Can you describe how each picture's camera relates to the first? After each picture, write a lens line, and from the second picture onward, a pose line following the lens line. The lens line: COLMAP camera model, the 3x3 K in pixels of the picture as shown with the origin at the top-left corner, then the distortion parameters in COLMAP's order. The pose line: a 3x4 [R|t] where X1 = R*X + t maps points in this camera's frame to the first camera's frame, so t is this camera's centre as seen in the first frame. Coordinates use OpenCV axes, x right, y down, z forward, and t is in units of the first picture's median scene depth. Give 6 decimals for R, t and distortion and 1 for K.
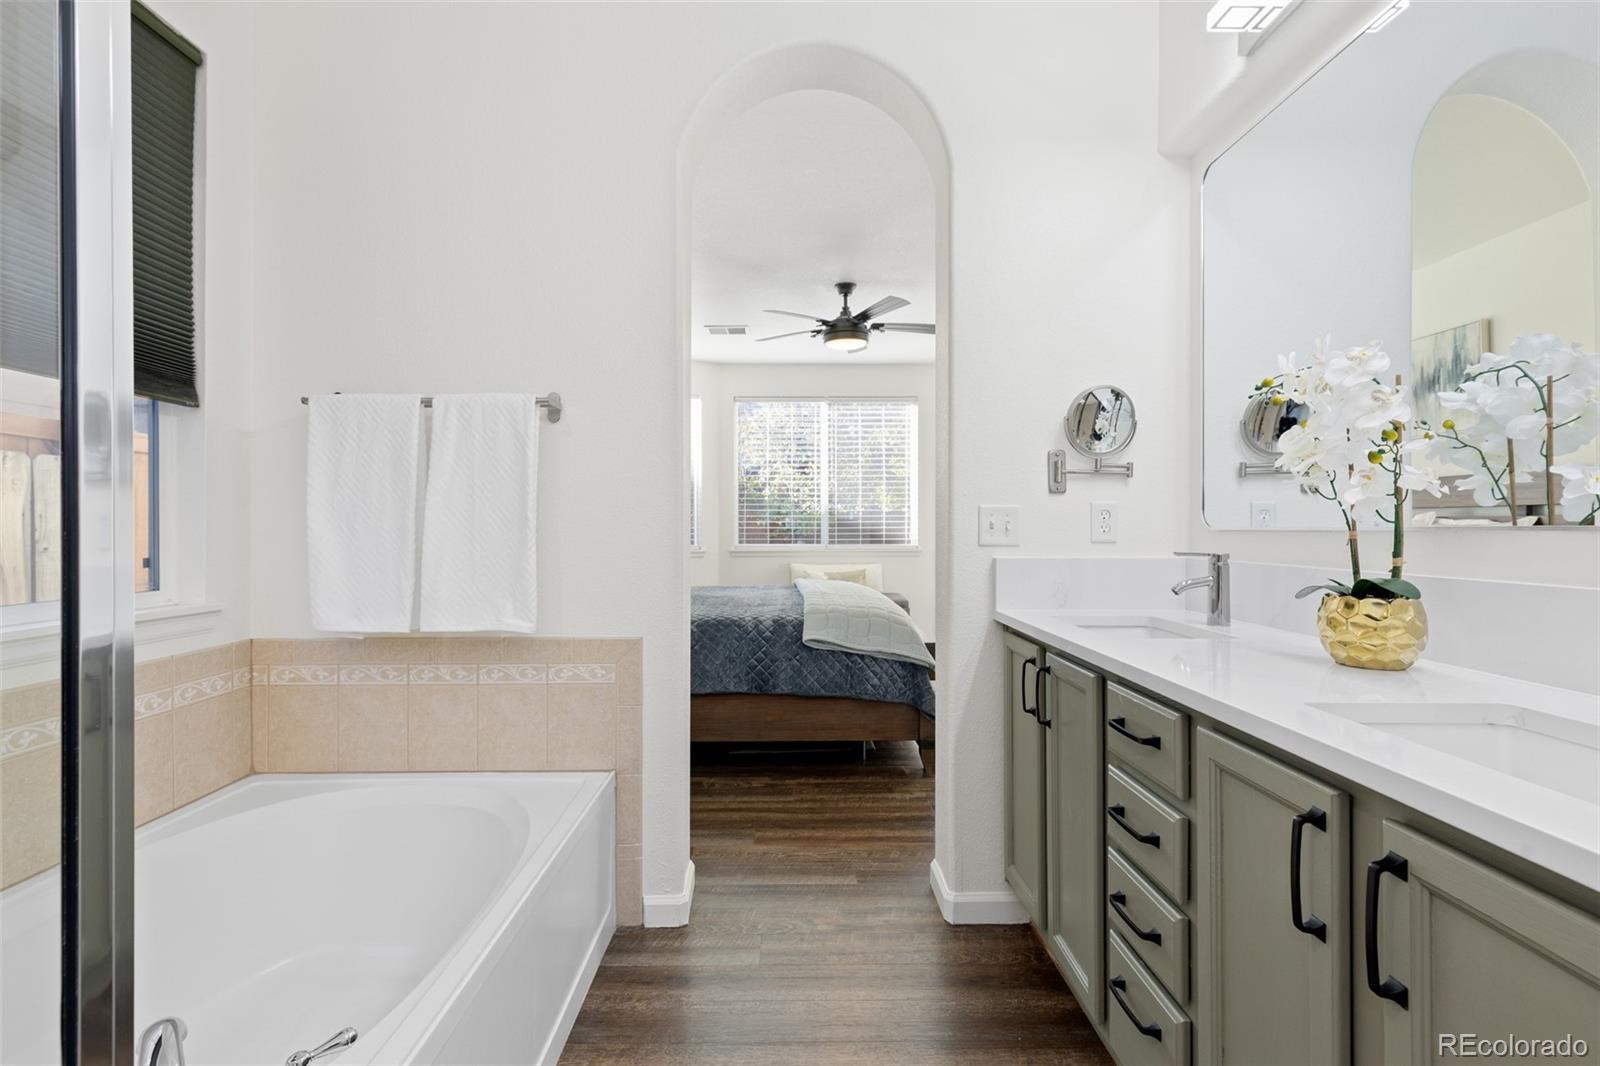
lens RADIAL K [[730.3, 0, 800.6], [0, 730.3, 533.7], [0, 0, 1]] dist [0.012355, -0.003723]
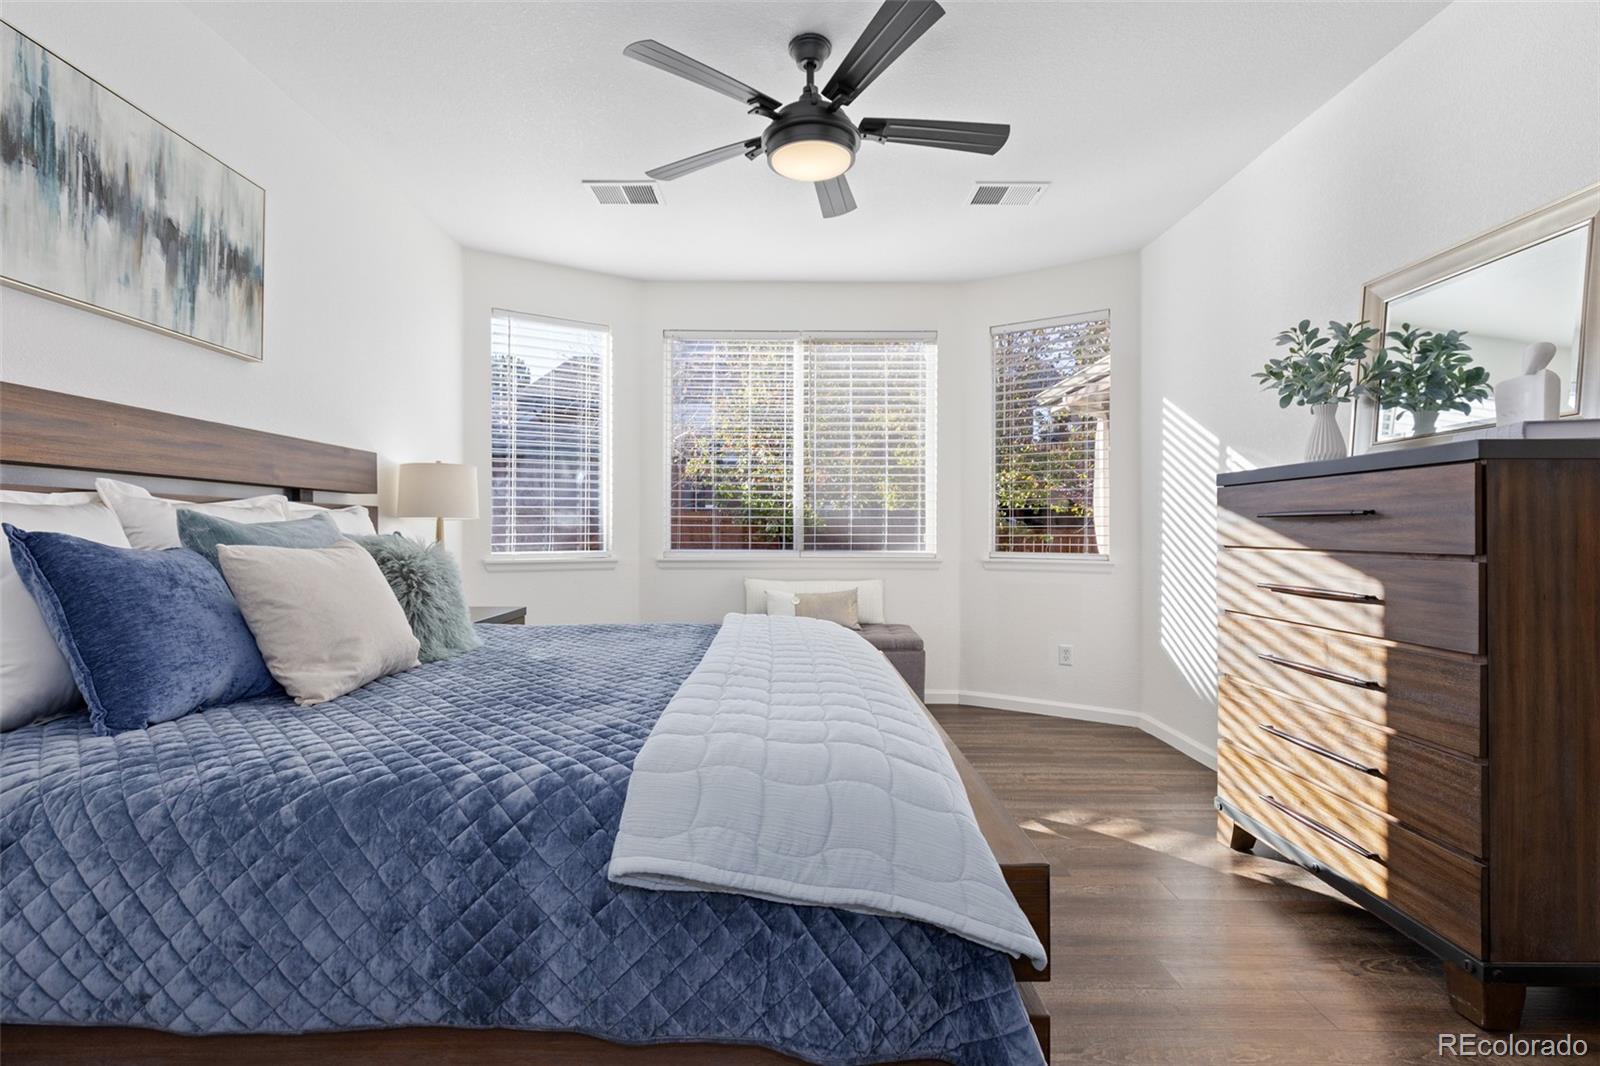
lens RADIAL K [[730.3, 0, 799.6], [0, 730.3, 526.5], [0, 0, 1]] dist [0.012355, -0.003723]
pose [[0.999971, 0.004697, -0.006055, 0.038517], [-0.004765, 0.999926, -0.011170, -0.000201], [0.006003, 0.011198, 0.999919, 0.321644]]
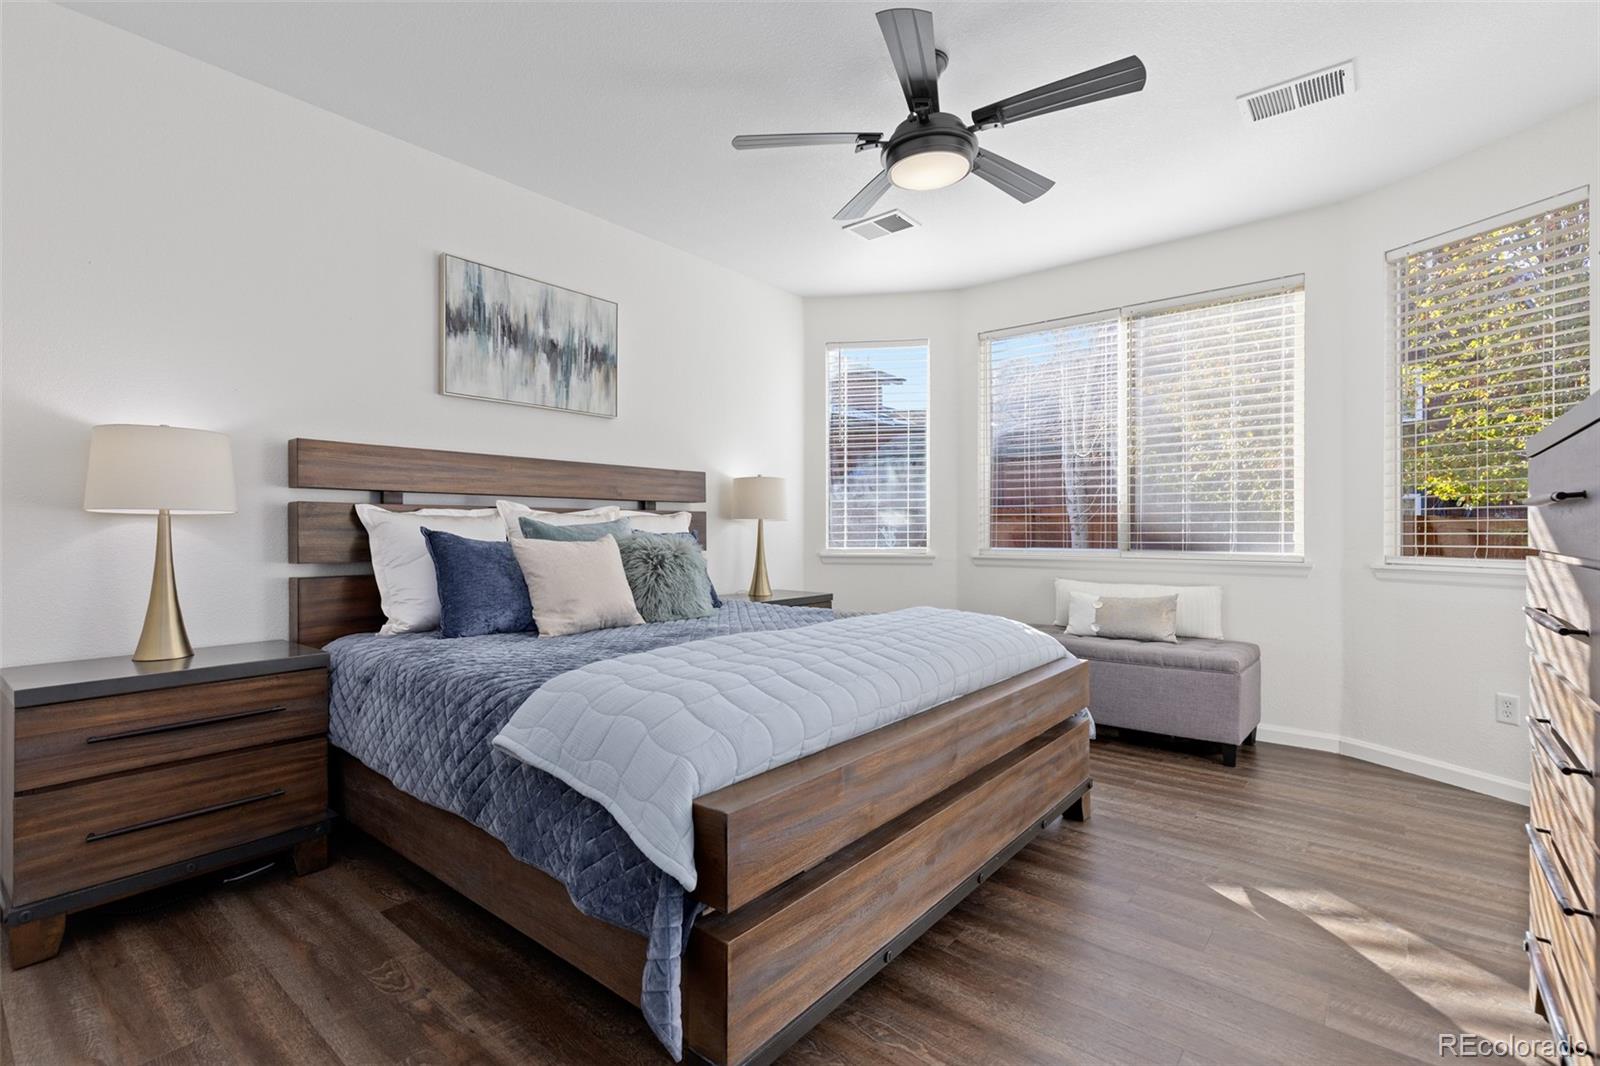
lens RADIAL K [[730.3, 0, 796.5], [0, 730.3, 527.5], [0, 0, 1]] dist [0.012355, -0.003723]
pose [[0.765107, 0.000350, -0.643903, 0.220895], [-0.004352, 0.999980, -0.004627, -0.000369], [0.643888, 0.006343, 0.765093, 0.352488]]
